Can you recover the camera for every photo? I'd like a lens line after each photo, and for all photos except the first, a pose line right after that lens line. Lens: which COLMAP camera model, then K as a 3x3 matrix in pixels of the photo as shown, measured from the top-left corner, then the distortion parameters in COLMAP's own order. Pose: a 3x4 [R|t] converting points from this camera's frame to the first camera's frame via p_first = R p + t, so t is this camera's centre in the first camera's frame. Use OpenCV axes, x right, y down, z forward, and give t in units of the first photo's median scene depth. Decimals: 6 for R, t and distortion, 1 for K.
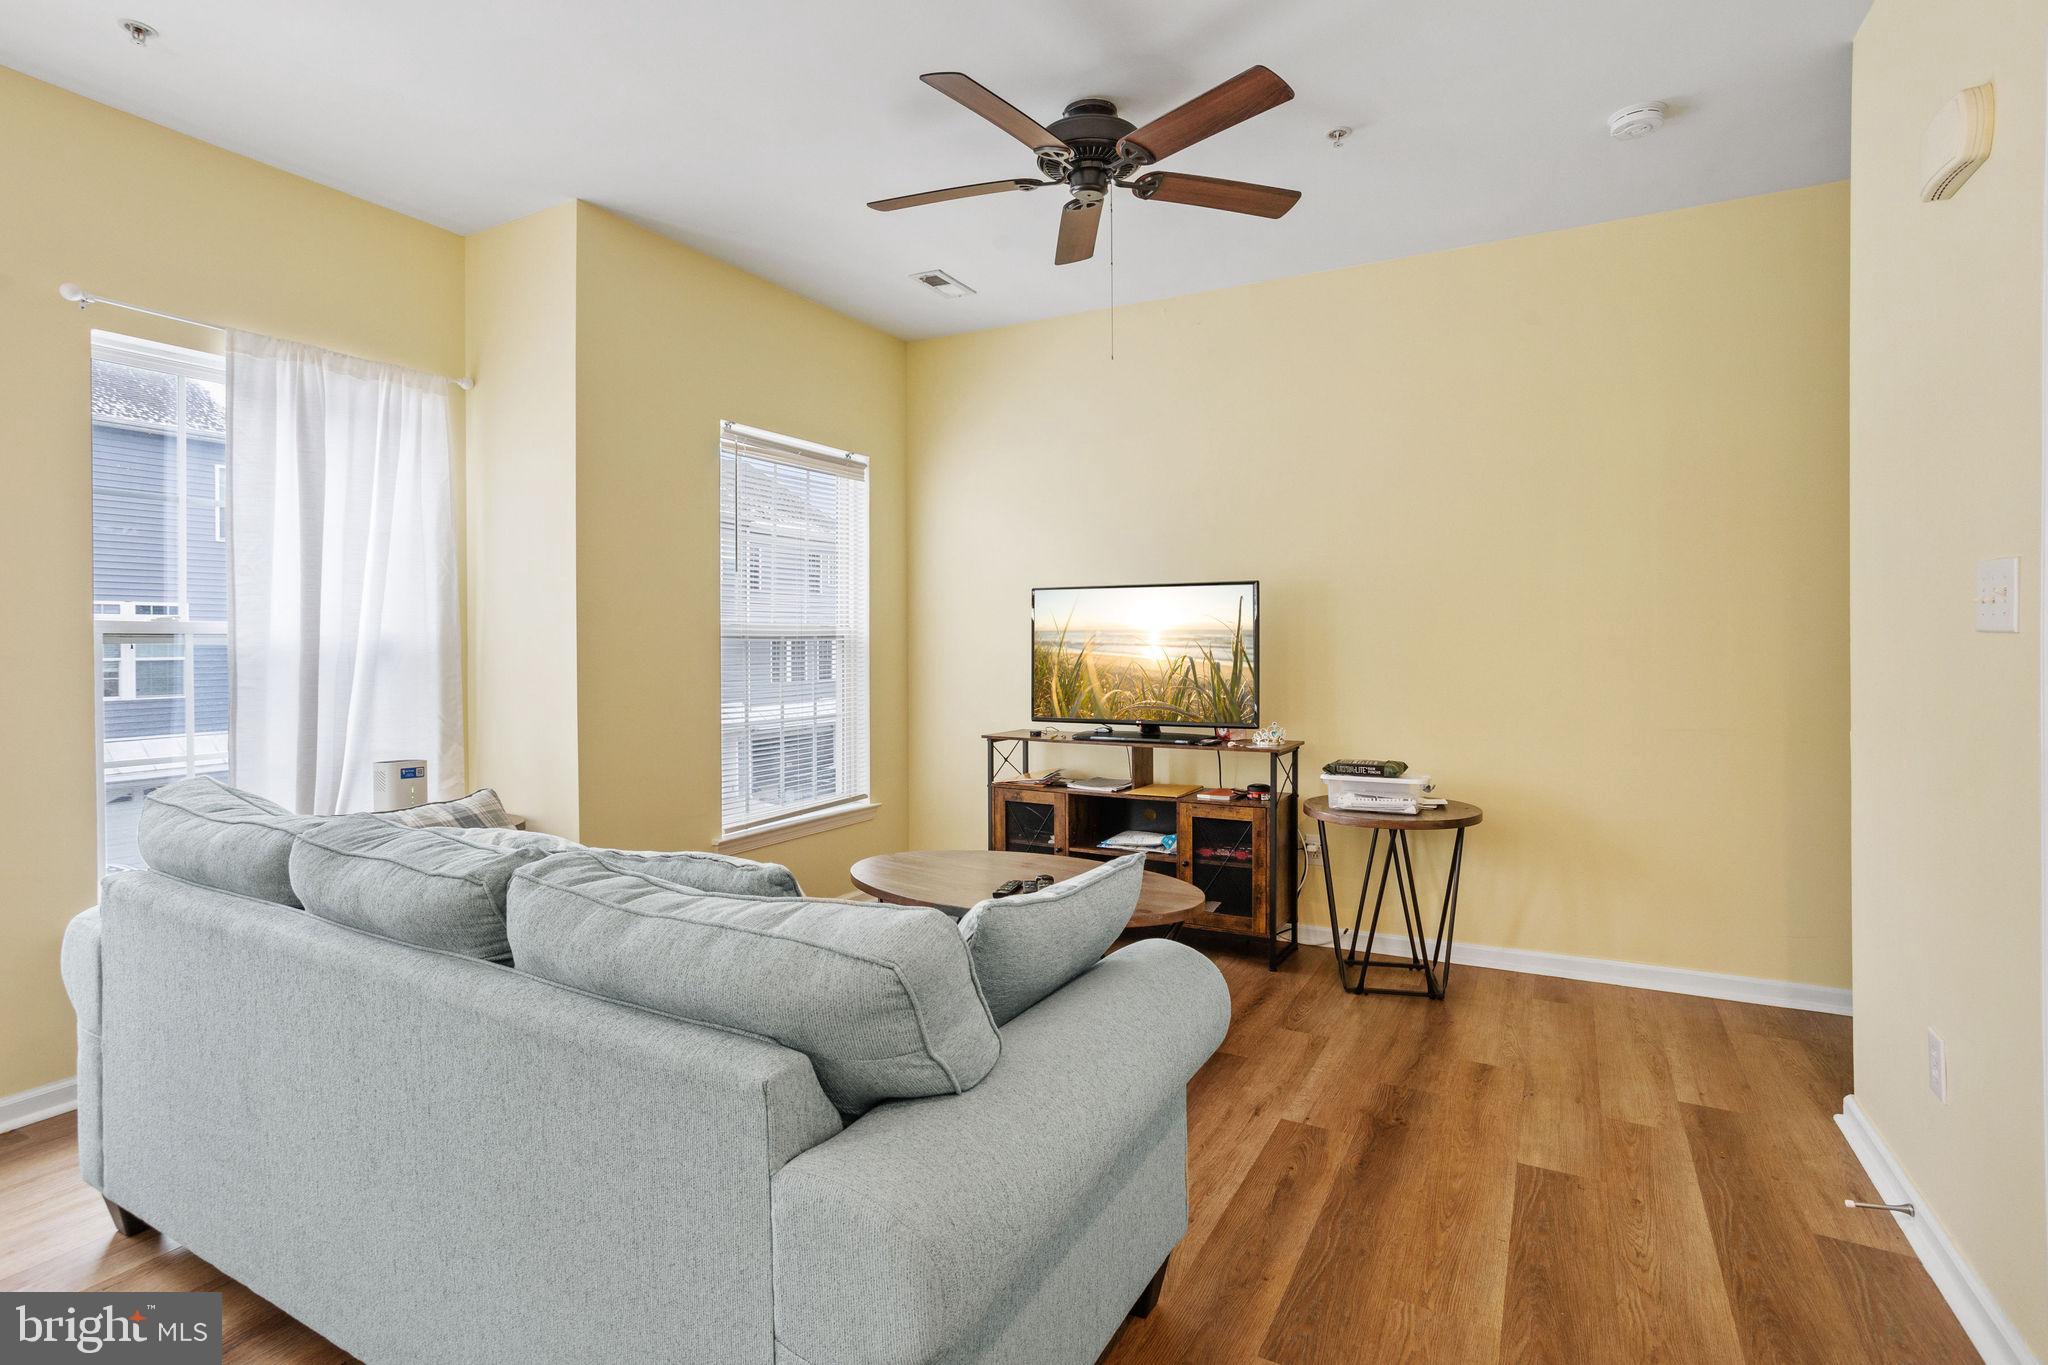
lens RADIAL K [[977.7, 0, 1011.5], [0, 977.7, 639.2], [0, 0, 1]] dist [-0.048928, 0.028454]
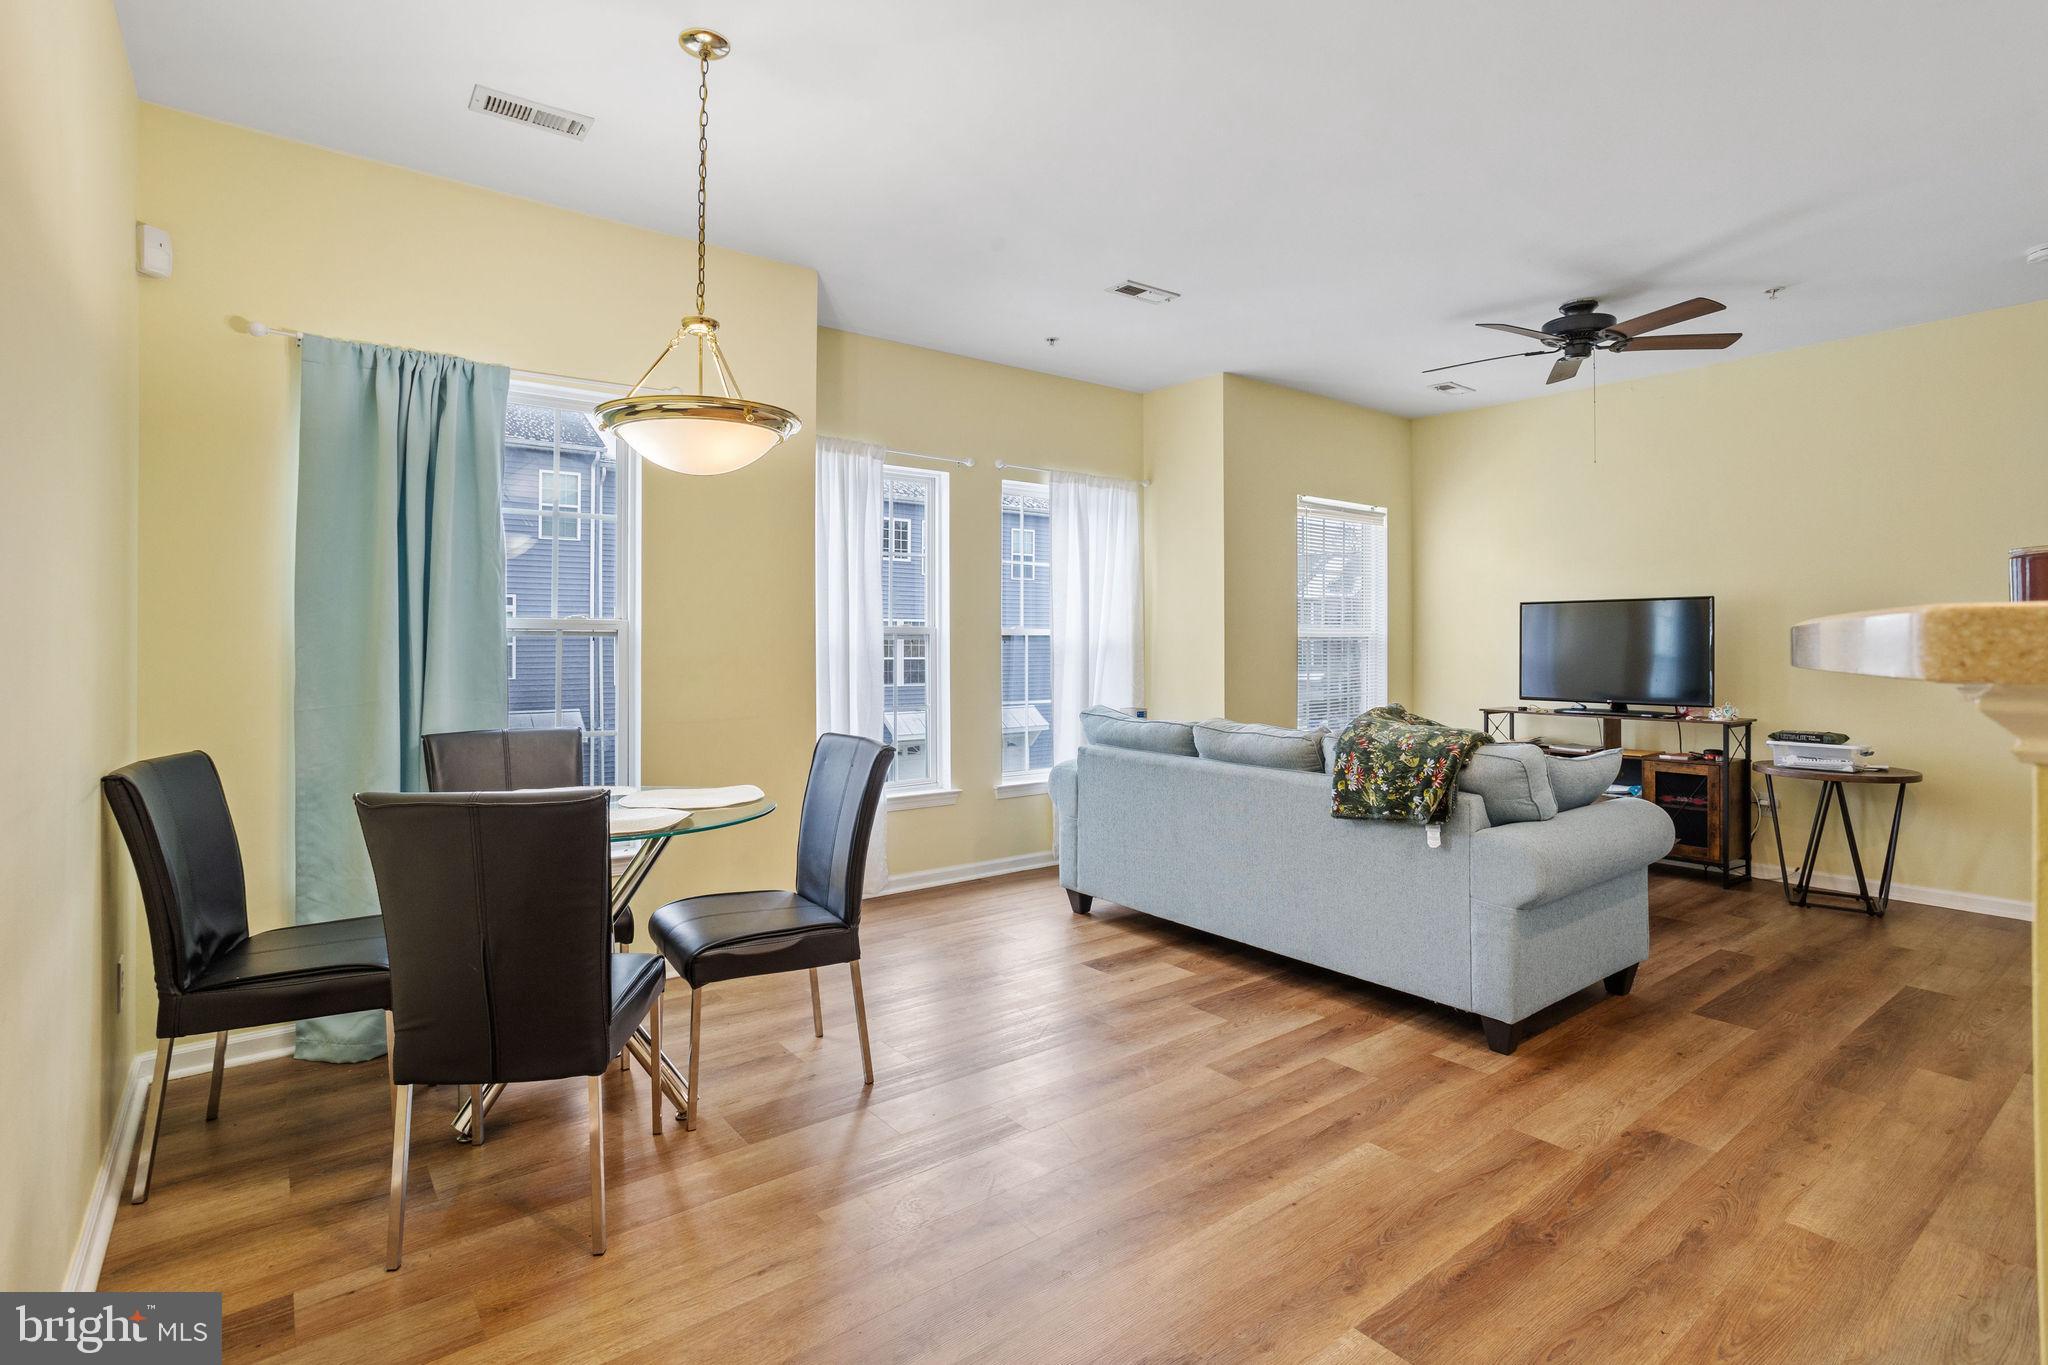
lens RADIAL K [[977.7, 0, 1011.5], [0, 977.7, 639.2], [0, 0, 1]] dist [-0.048928, 0.028454]
pose [[0.916331, 0.002224, -0.400416, -0.103929], [-0.002649, 0.999996, -0.000506, 0.002685], [0.400414, 0.001524, 0.916333, -0.608795]]
